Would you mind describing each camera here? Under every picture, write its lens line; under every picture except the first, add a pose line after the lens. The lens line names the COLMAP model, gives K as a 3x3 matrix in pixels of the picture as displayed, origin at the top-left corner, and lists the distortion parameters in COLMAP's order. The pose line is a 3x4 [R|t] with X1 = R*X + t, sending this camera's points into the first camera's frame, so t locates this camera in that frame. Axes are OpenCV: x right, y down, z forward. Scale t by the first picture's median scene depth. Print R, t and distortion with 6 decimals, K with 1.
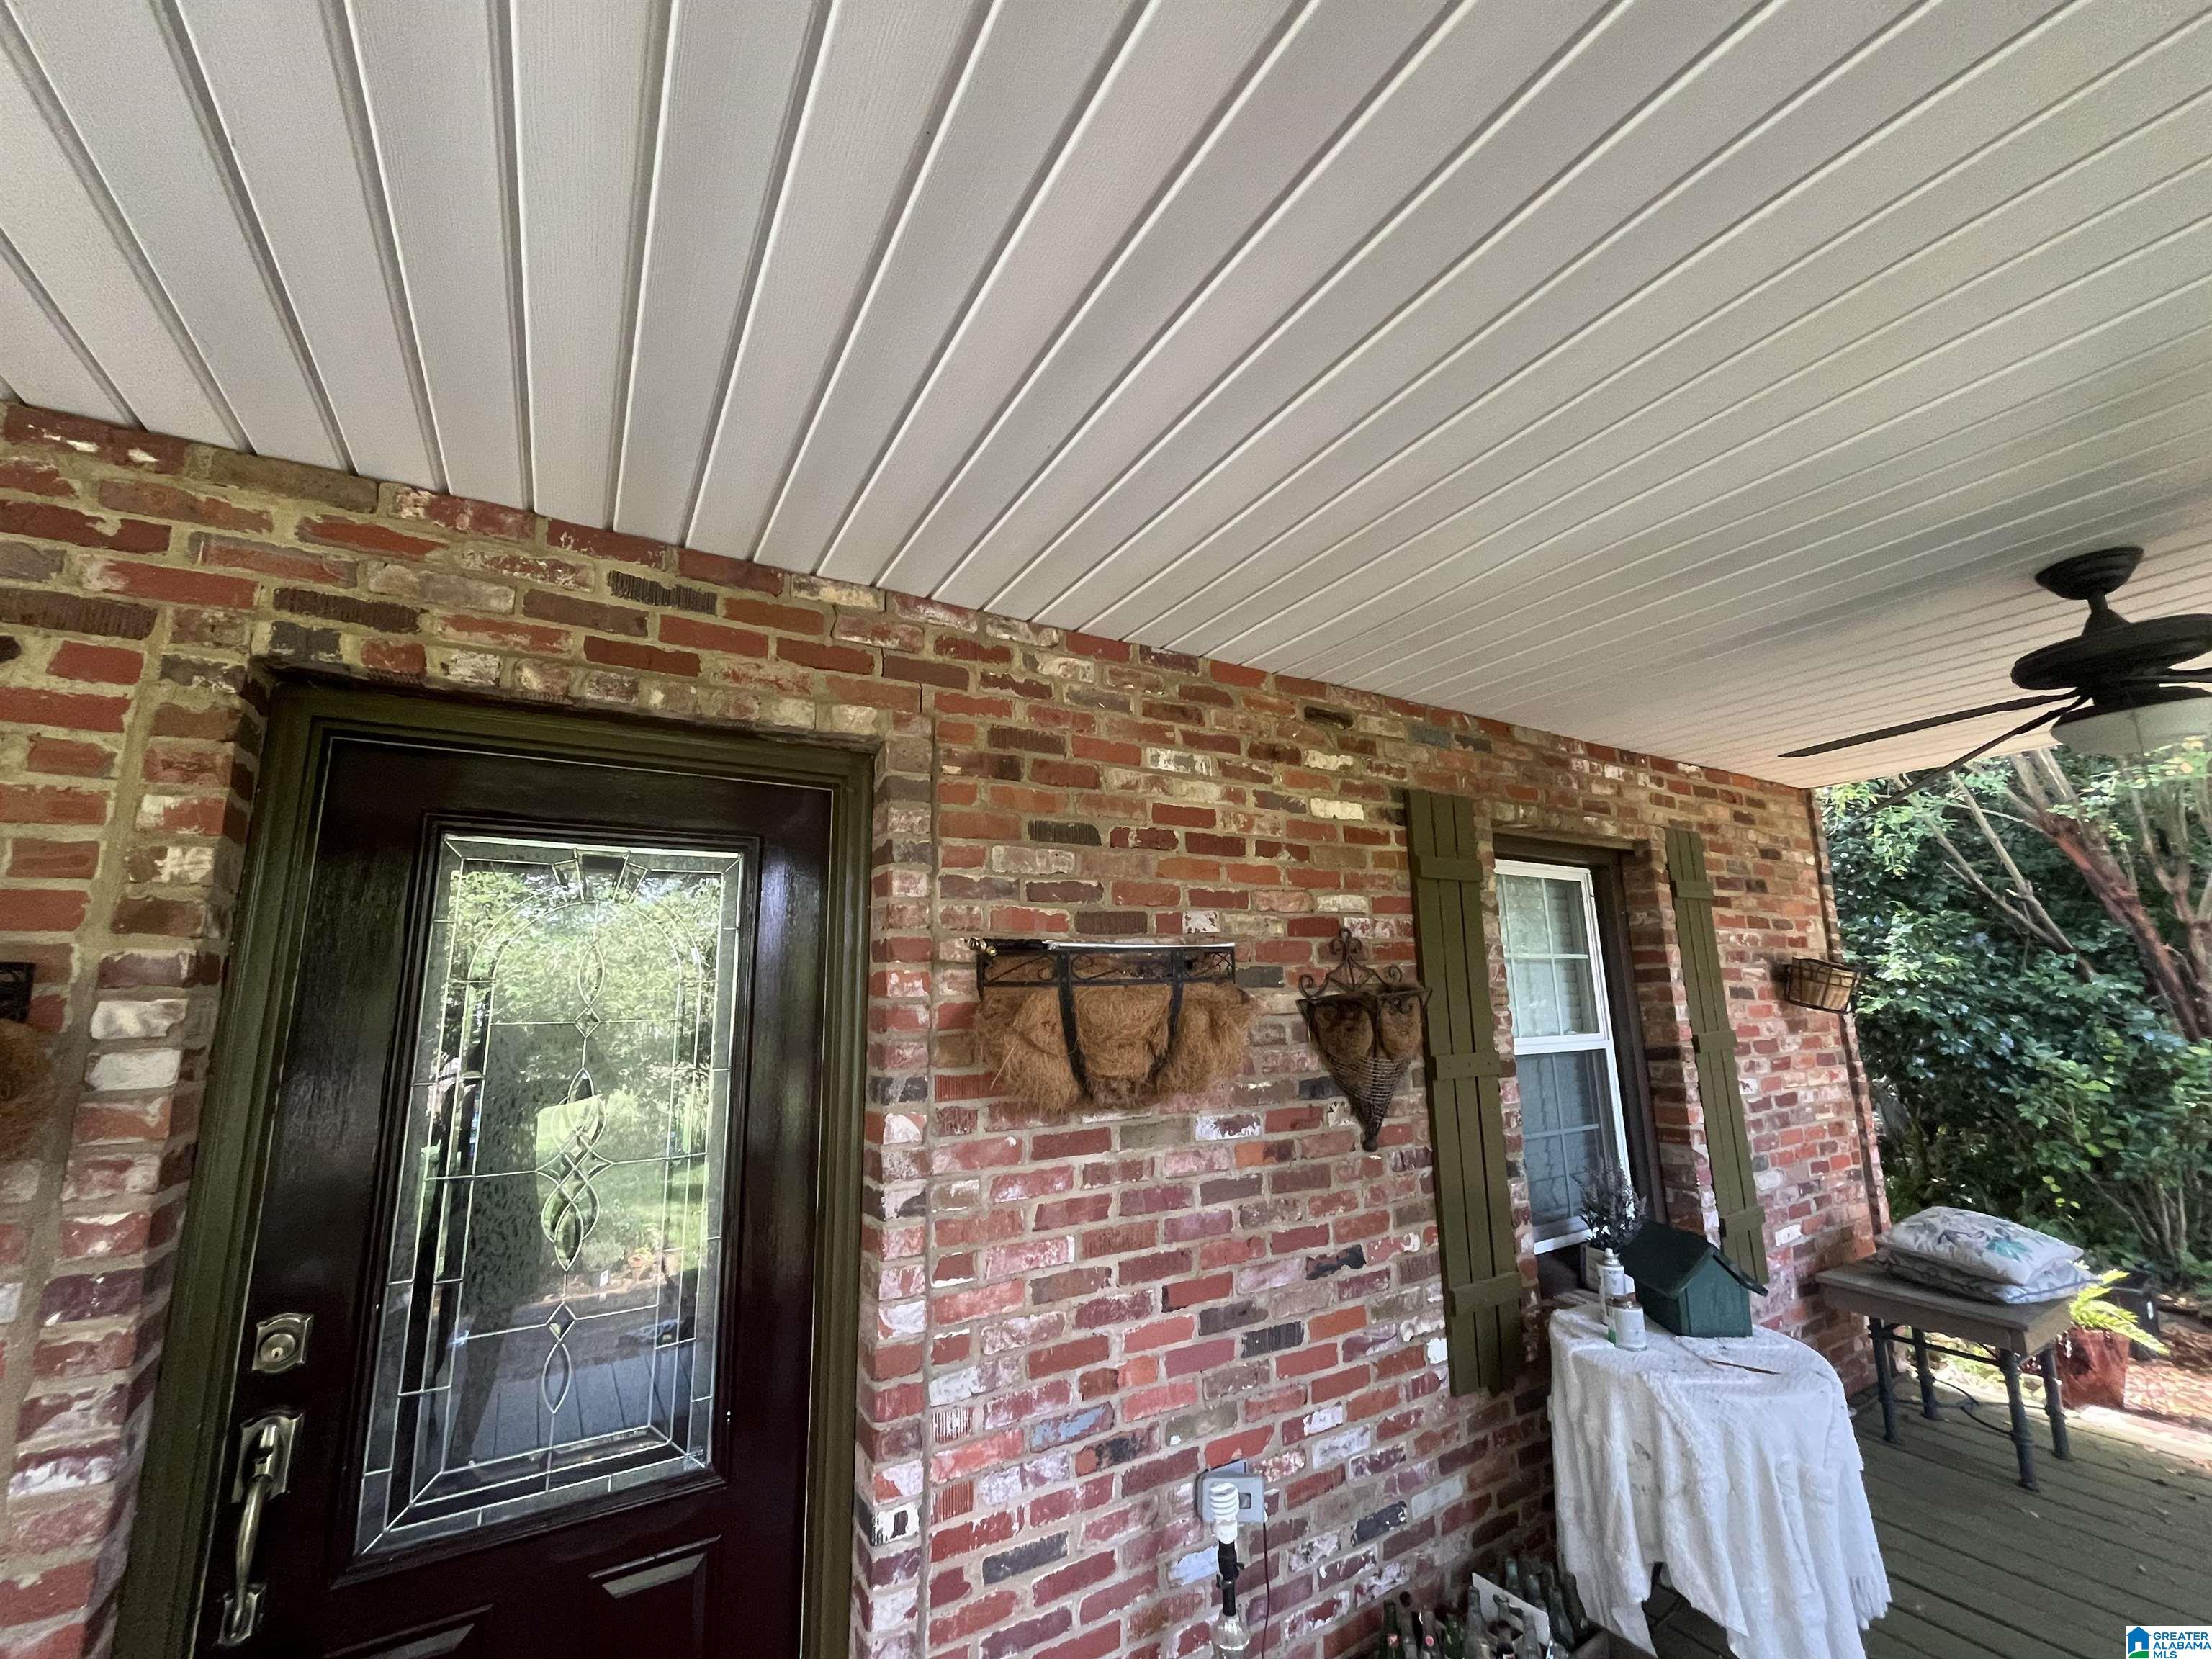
lens RADIAL K [[898.9, 0, 1099.4], [0, 898.9, 824.0], [0, 0, 1]] dist [-0.003471, 0.000317]
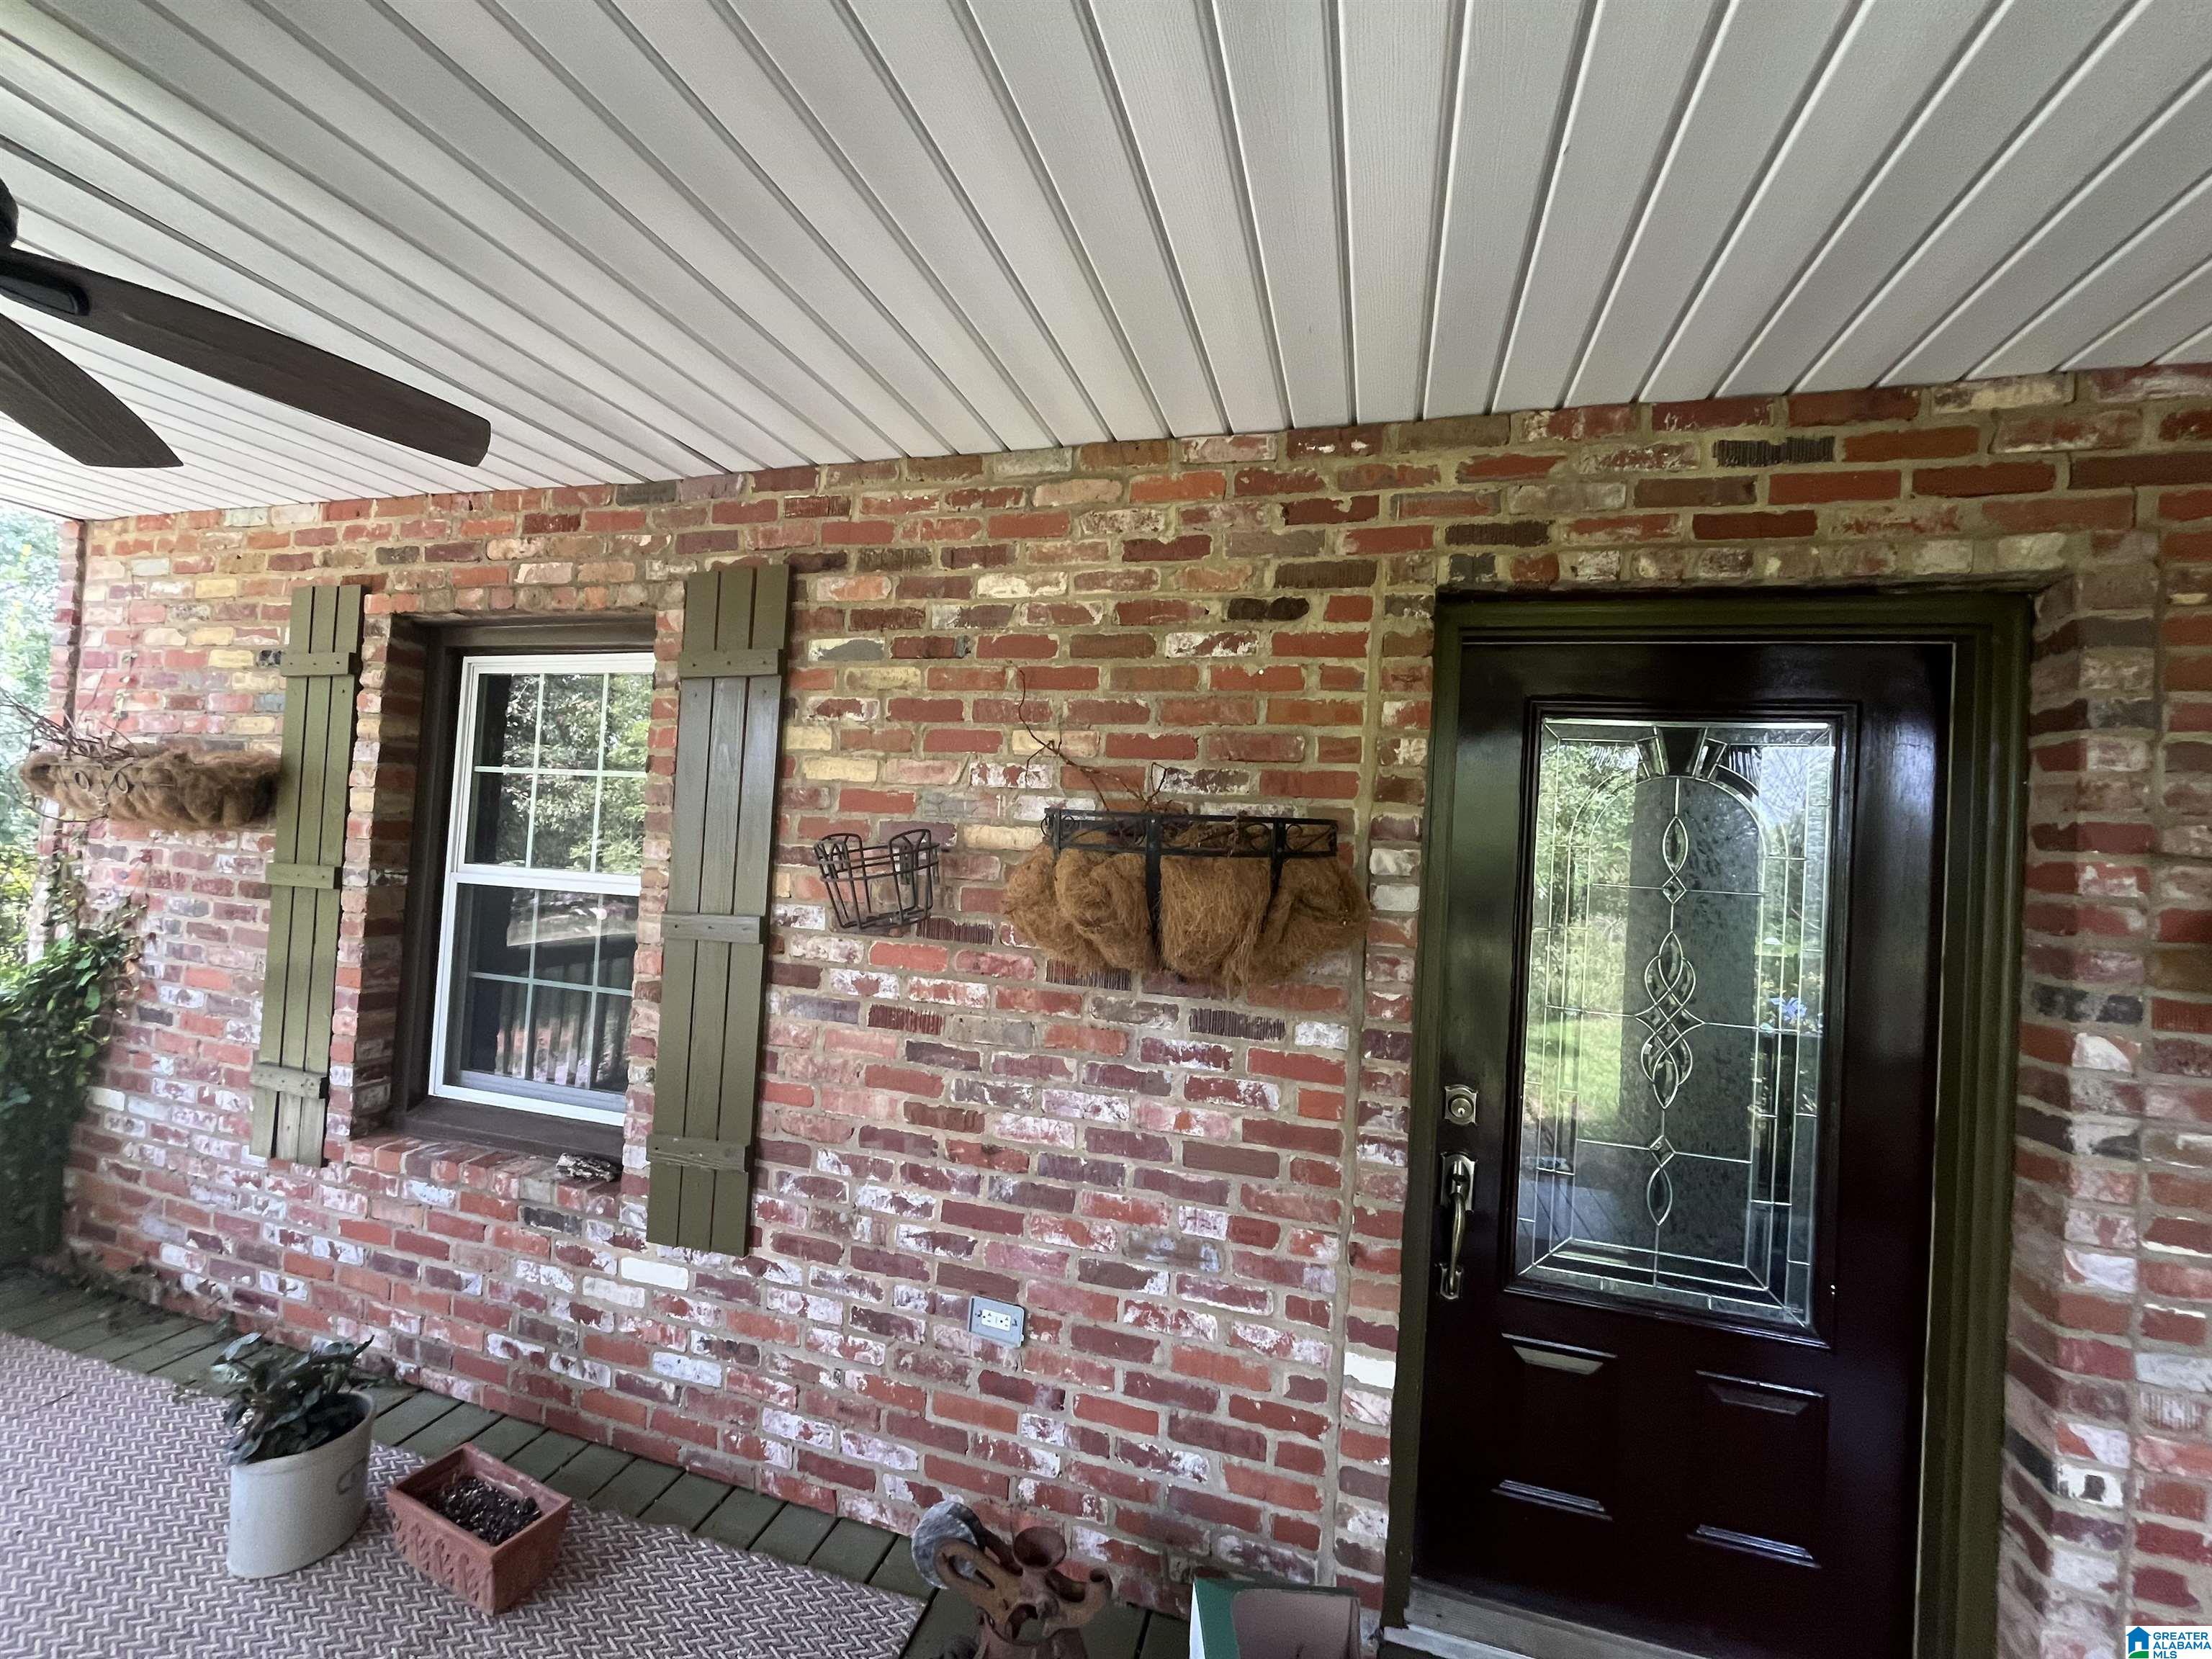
lens RADIAL K [[898.9, 0, 1099.4], [0, 898.9, 824.0], [0, 0, 1]] dist [-0.003471, 0.000317]
pose [[0.673866, 0.044508, -0.737512, -0.263428], [0.070358, 0.989782, 0.124019, -0.037960], [0.735496, -0.135463, 0.663849, -0.207012]]
